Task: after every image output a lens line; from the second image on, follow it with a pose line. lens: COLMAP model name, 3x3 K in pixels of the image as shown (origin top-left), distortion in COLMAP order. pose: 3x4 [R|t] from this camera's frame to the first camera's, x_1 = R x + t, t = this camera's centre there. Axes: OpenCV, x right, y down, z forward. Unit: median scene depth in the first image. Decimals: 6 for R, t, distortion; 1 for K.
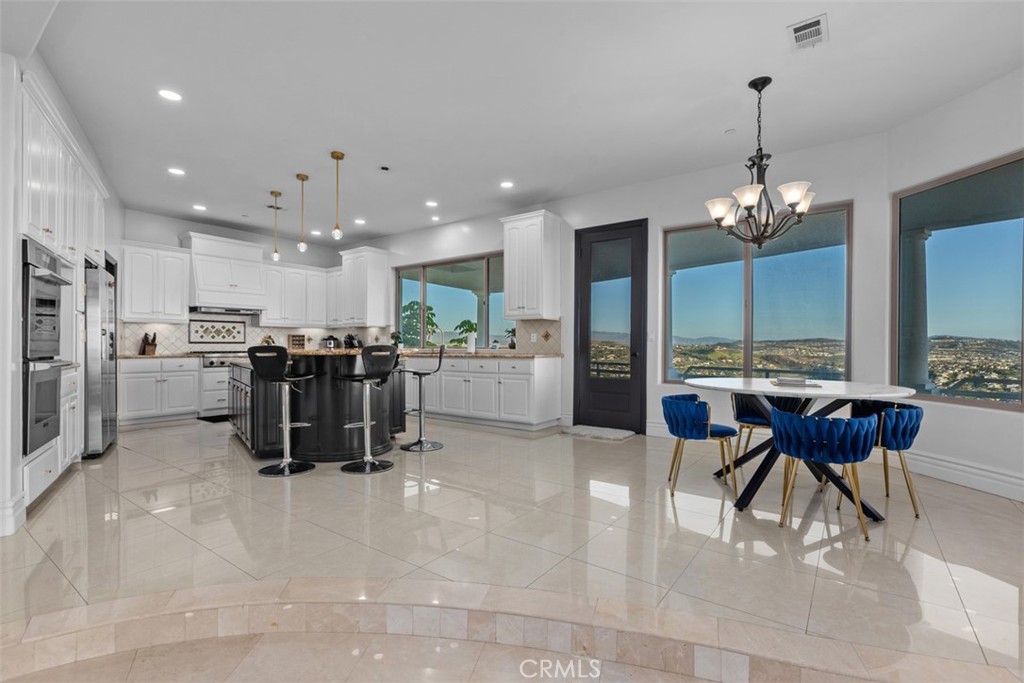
lens RADIAL K [[473.8, 0, 510.9], [0, 473.8, 351.3], [0, 0, 1]] dist [-0.012851, 0.002420]
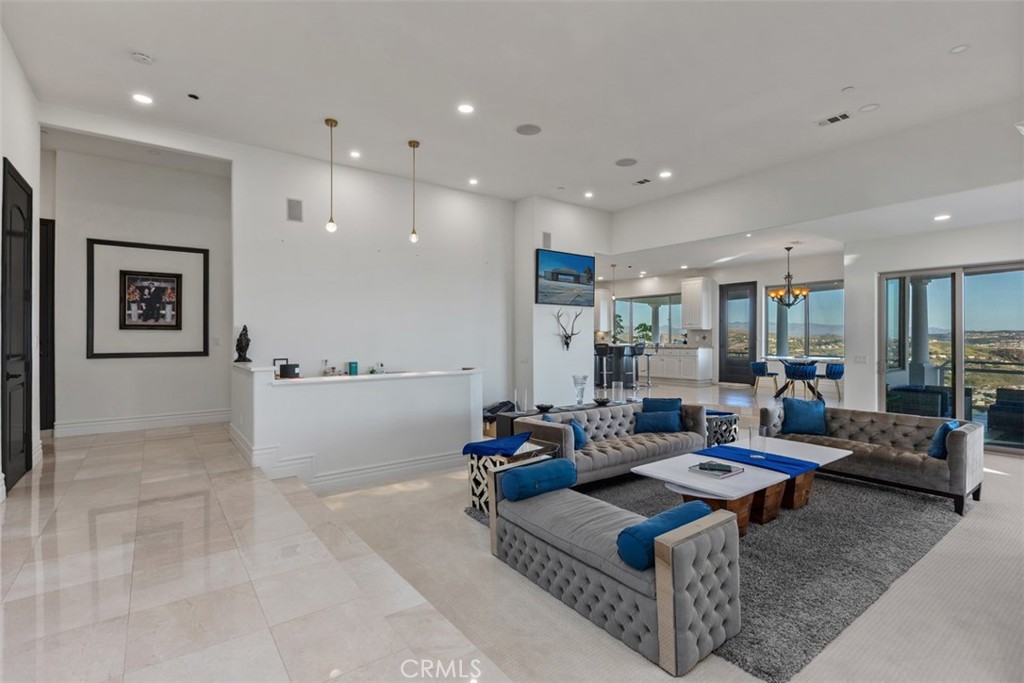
lens RADIAL K [[473.8, 0, 500.7], [0, 473.8, 333.0], [0, 0, 1]] dist [-0.012851, 0.002420]
pose [[0.949158, -0.006307, -0.314738, -0.111573], [-0.001073, 0.999729, -0.023268, -0.004567], [0.314799, 0.022423, 0.948893, -1.150346]]
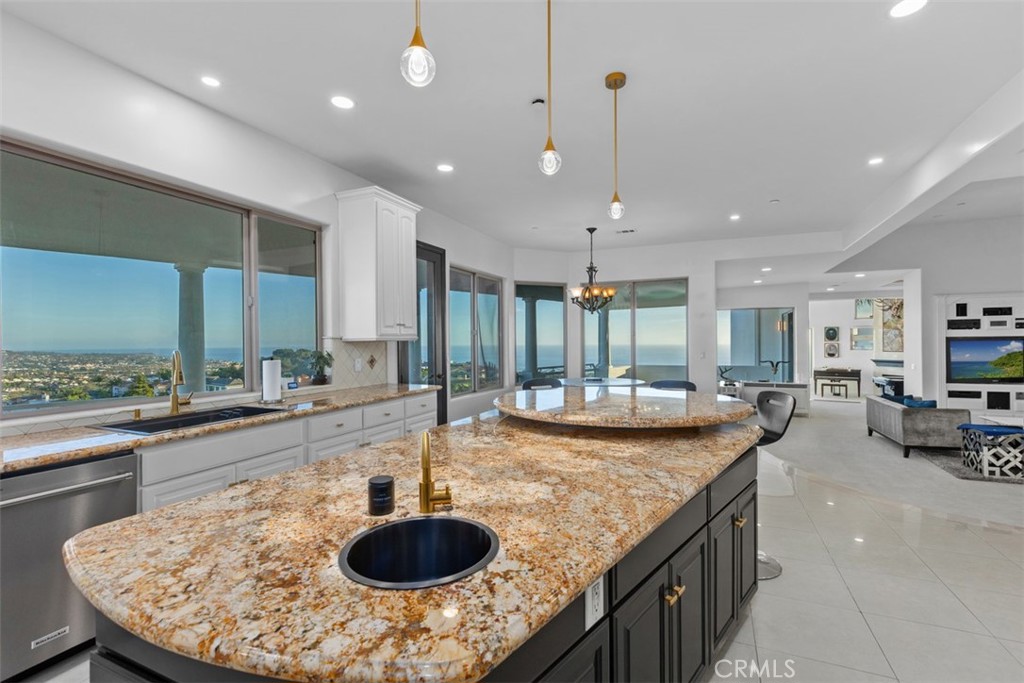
lens RADIAL K [[459.1, 0, 525.4], [0, 459.1, 338.1], [0, 0, 1]] dist [0.004371, -0.001195]
pose [[-0.227676, 0.006422, 0.973716, -0.687179], [0.017704, 0.999840, -0.002455, -0.063872], [-0.973576, 0.016679, -0.227753, 0.937488]]
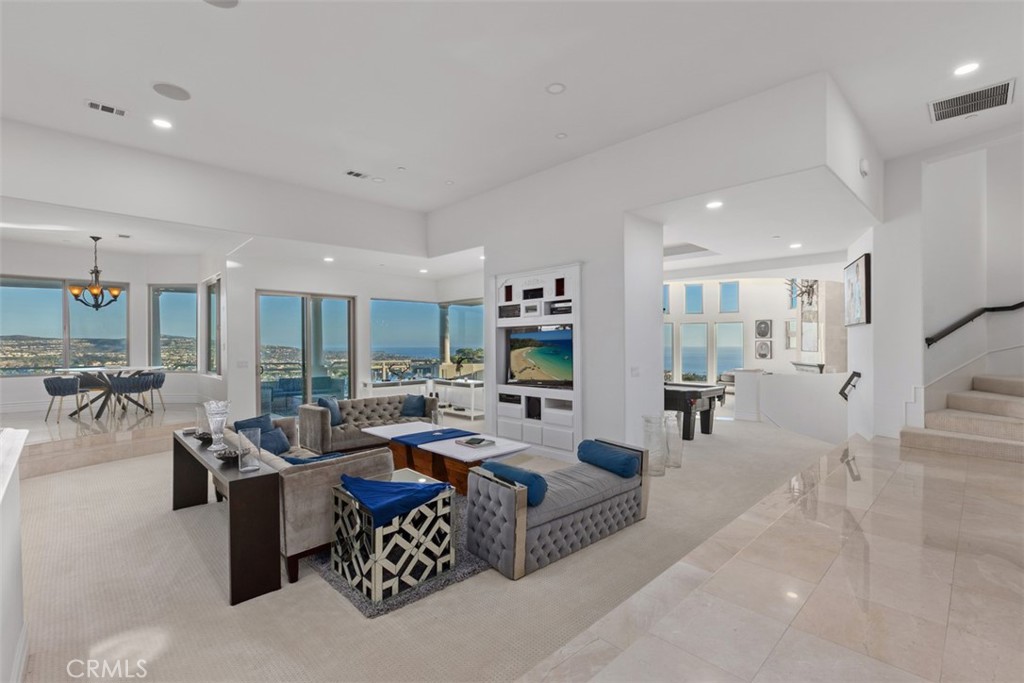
lens RADIAL K [[459.1, 0, 517.9], [0, 459.1, 342.2], [0, 0, 1]] dist [0.004371, -0.001195]
pose [[0.162827, -0.000992, 0.986654, -0.727759], [0.016504, 0.999862, -0.001718, -0.012212], [-0.986517, 0.016563, 0.162821, -0.746385]]
